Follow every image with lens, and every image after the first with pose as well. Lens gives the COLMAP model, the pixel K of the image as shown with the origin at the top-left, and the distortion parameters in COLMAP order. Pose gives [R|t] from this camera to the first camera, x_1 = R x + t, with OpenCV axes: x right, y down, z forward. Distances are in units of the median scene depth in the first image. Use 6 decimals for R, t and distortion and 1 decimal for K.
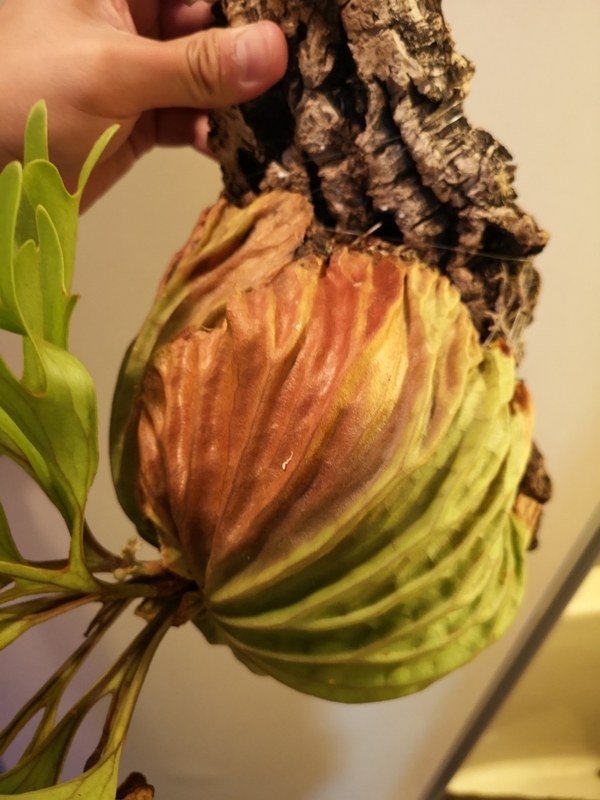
lens RADIAL K [[642.1, 0, 300.0], [0, 642.1, 400.0], [0, 0, 1]] dist [0.000078, -0.069830]
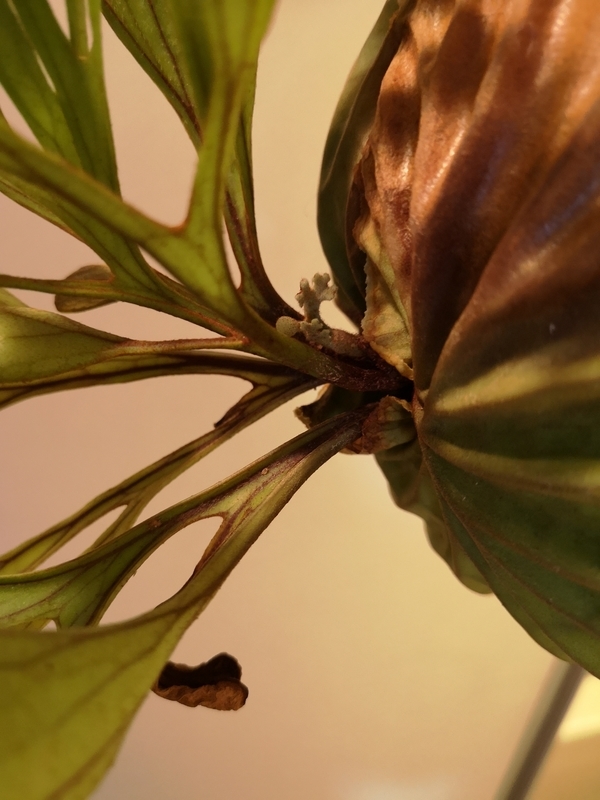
lens RADIAL K [[642.1, 0, 300.0], [0, 642.1, 400.0], [0, 0, 1]] dist [0.000078, -0.069830]
pose [[0.915052, 0.280479, -0.289846, -0.078329], [-0.239301, 0.956012, 0.169634, 0.209541], [0.324675, -0.085863, 0.941920, 0.415300]]
